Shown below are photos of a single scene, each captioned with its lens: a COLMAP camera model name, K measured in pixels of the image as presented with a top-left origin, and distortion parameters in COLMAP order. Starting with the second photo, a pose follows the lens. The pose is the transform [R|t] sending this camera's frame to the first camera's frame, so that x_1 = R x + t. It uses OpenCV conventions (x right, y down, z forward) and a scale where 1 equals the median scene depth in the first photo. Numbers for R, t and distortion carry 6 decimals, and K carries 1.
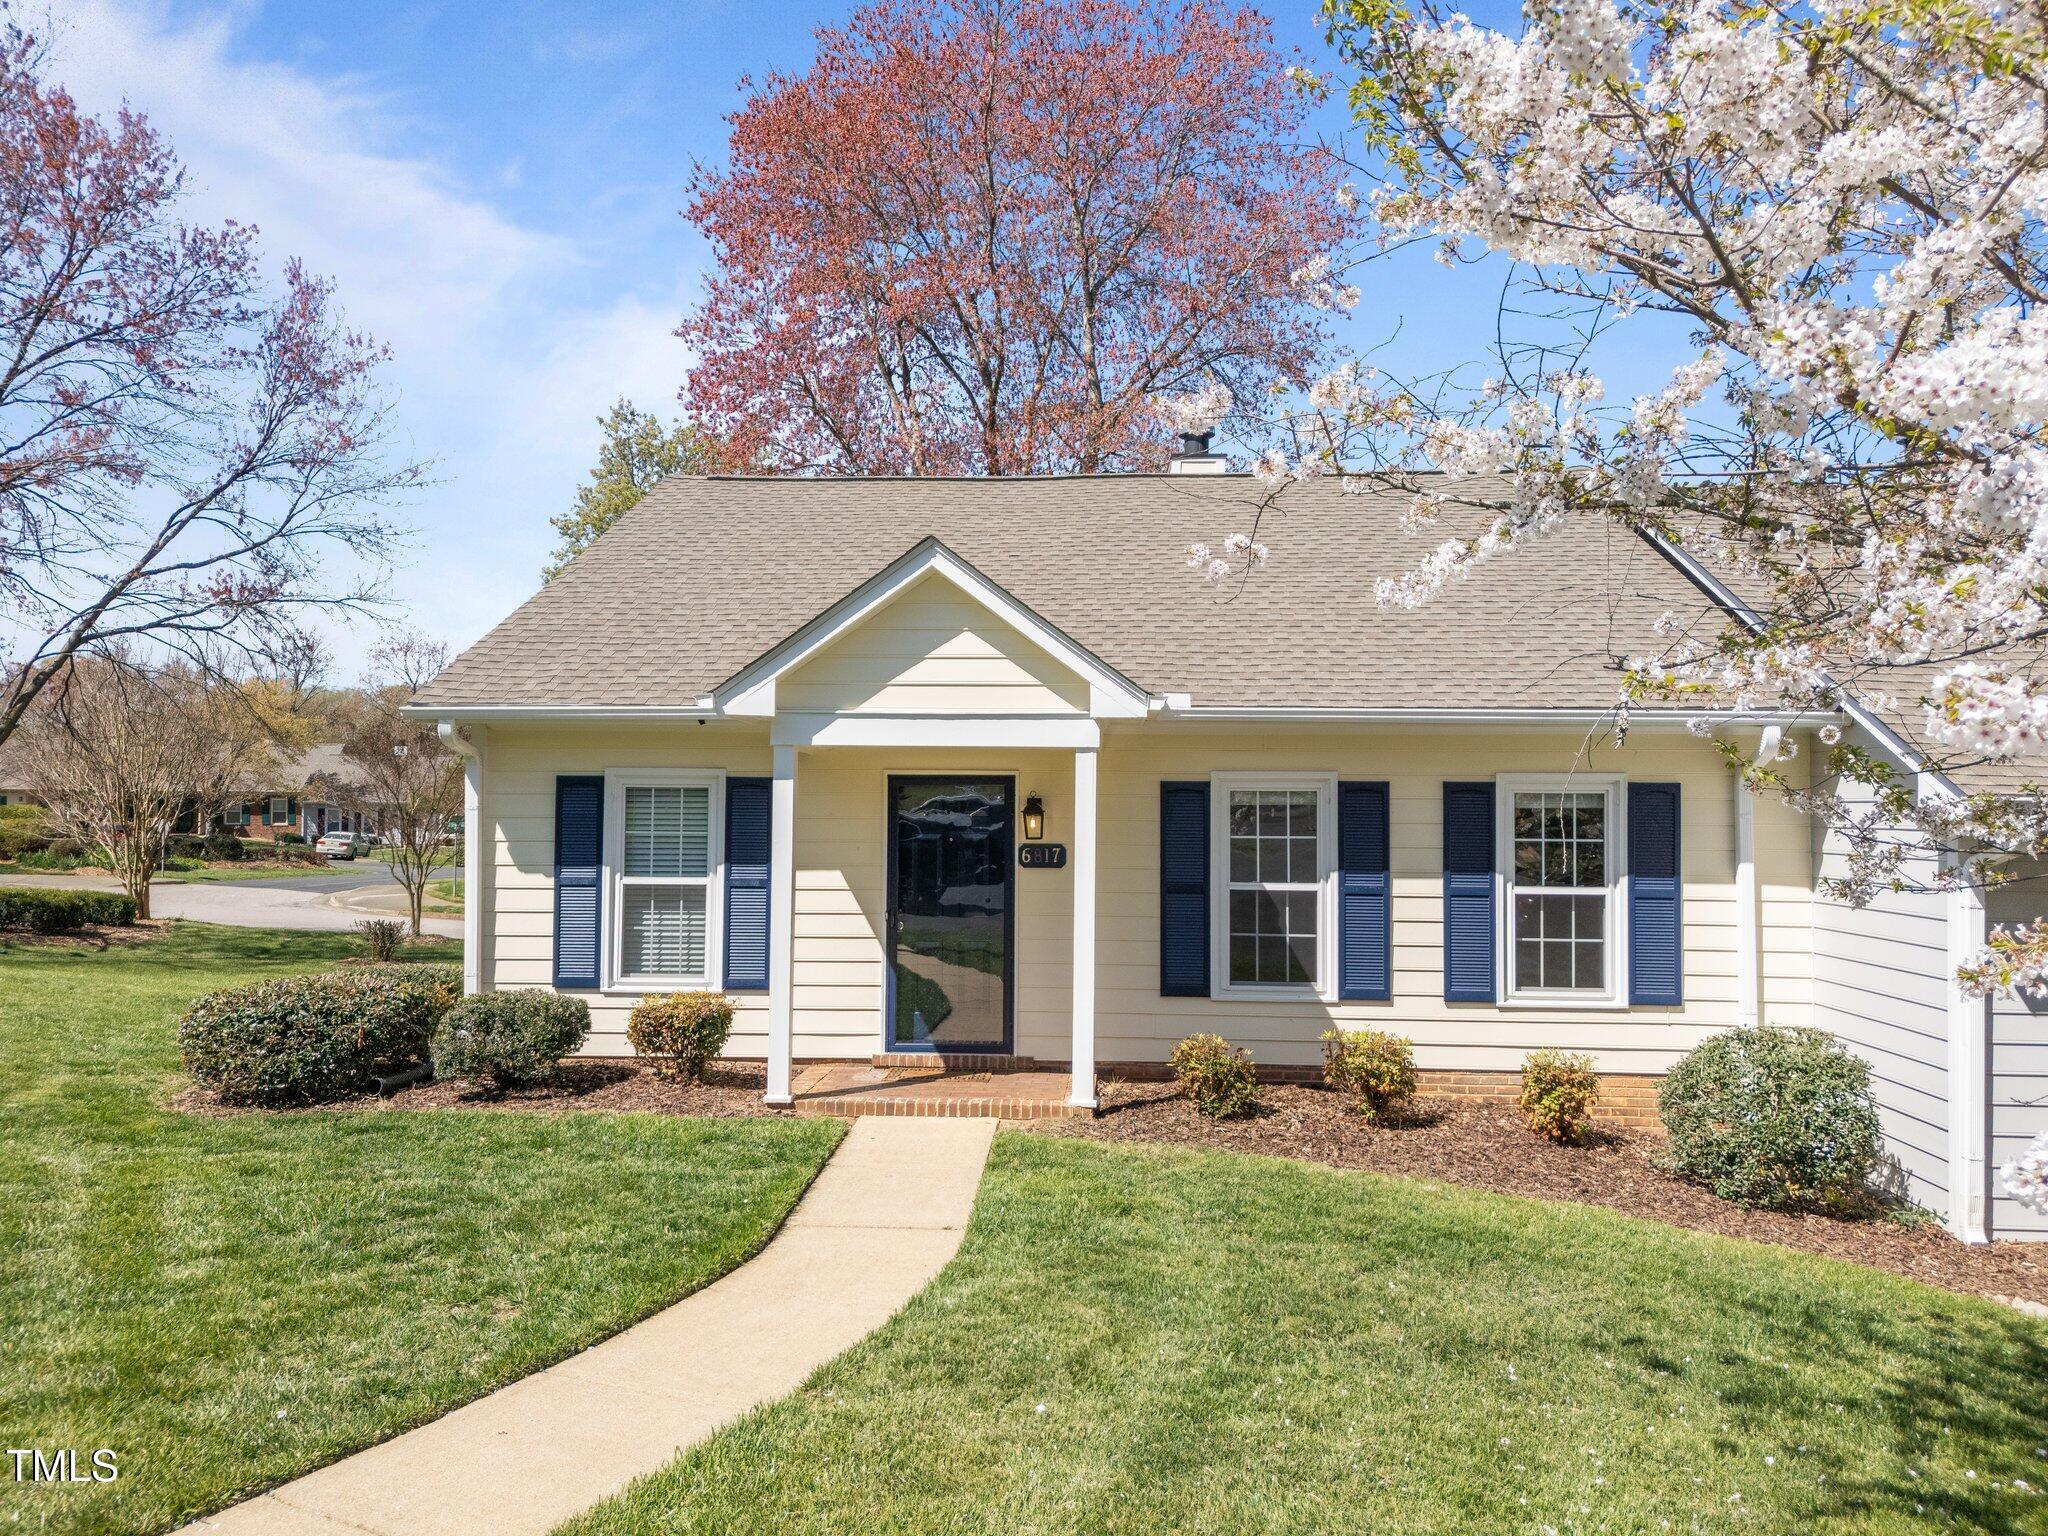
lens RADIAL K [[1474.3, 0, 1020.8], [0, 1474.3, 756.8], [0, 0, 1]] dist [0.075218, -0.090074]
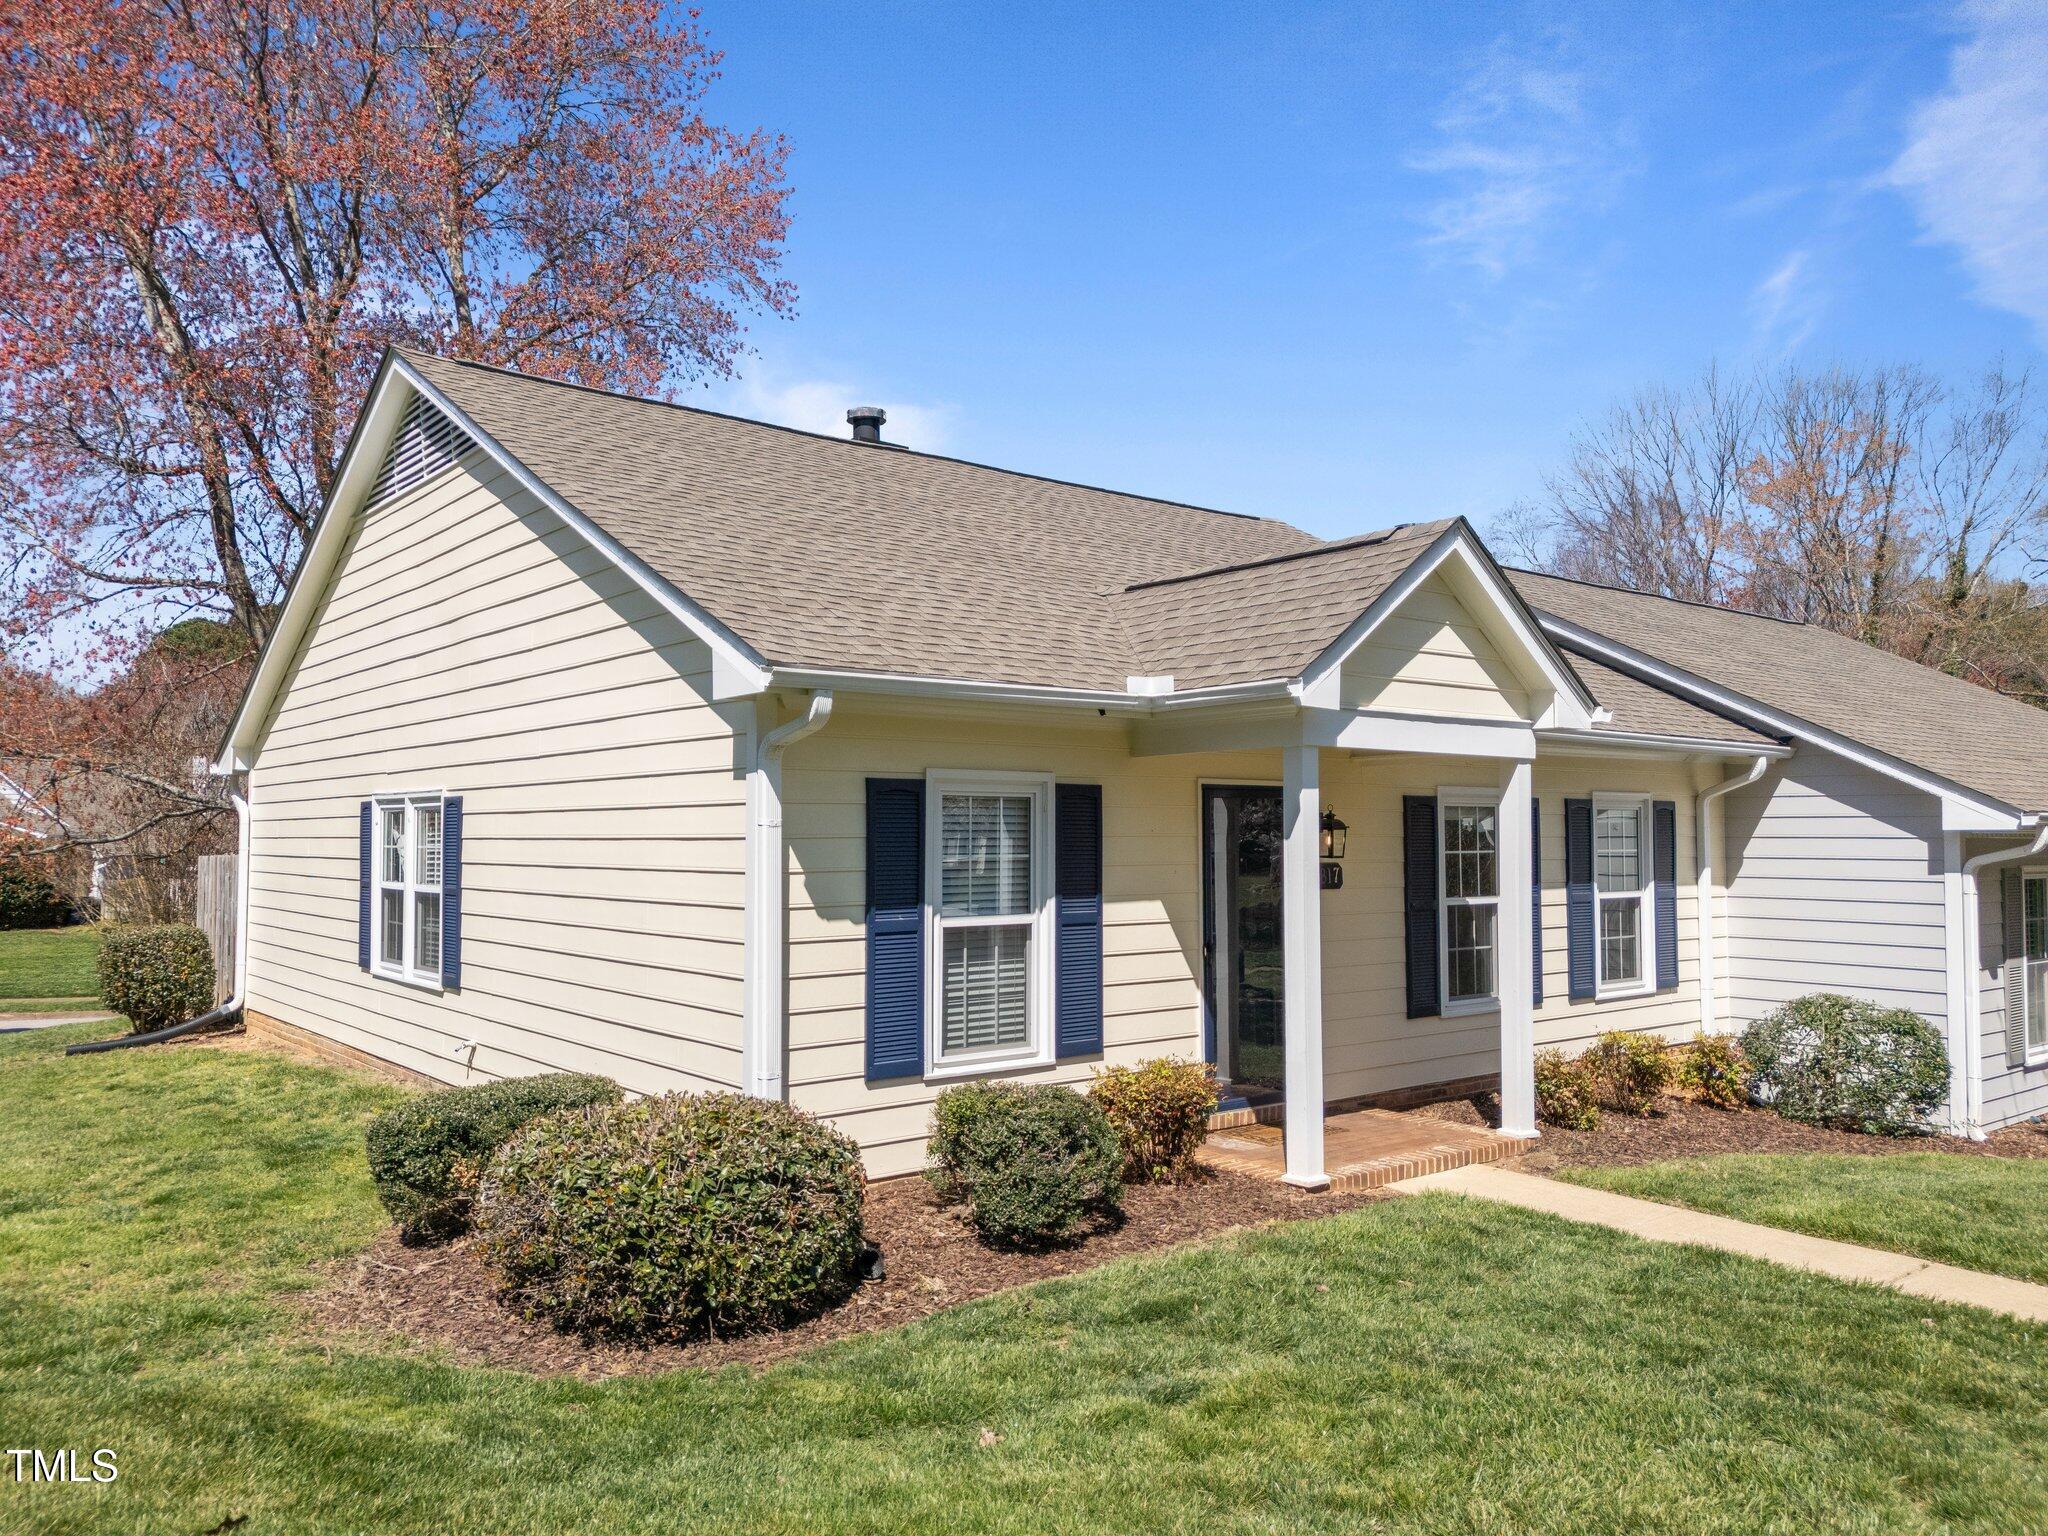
lens RADIAL K [[1473.1, 0, 1011.3], [0, 1473.1, 796.0], [0, 0, 1]] dist [0.068638, -0.079881]
pose [[0.746190, 0.012155, 0.665622, -0.747043], [-0.020944, 0.999767, 0.005223, 0.016916], [-0.665404, -0.017838, 0.746270, 0.453349]]
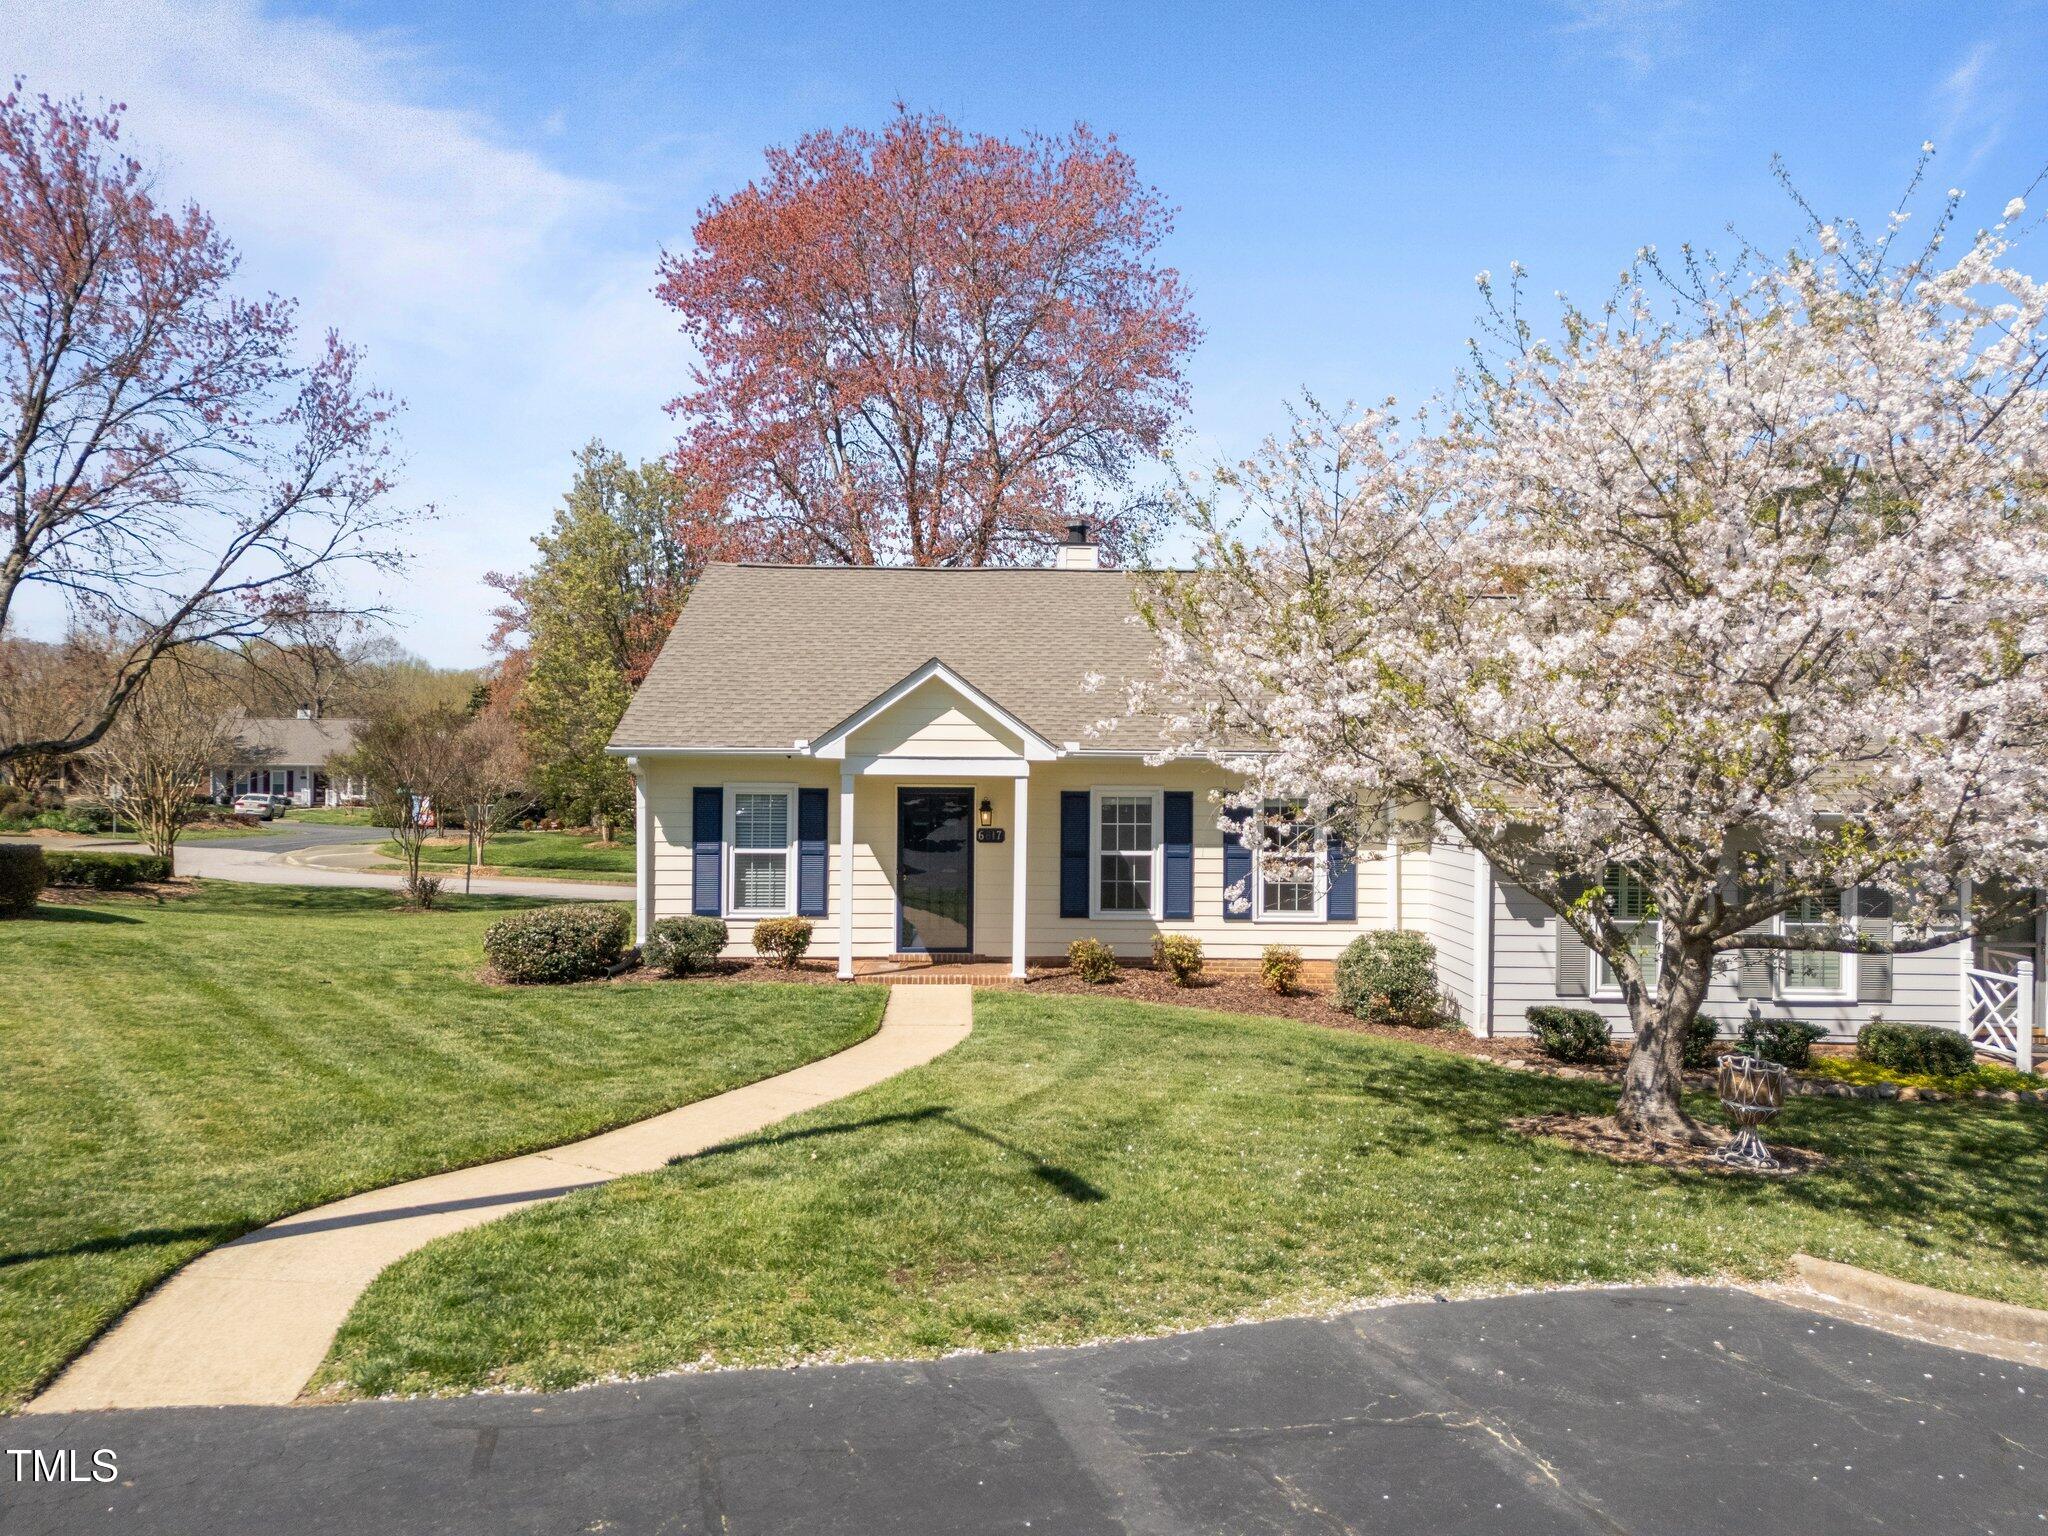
lens RADIAL K [[1503.3, 0, 1024.0], [0, 1503.3, 768.0], [0, 0, 1]] dist [0.093371, -0.094485]
pose [[0.995740, 0.001194, 0.092196, -0.106394], [-0.004918, 0.999181, 0.040173, -0.079475], [-0.092073, -0.040456, 0.994930, -0.710253]]
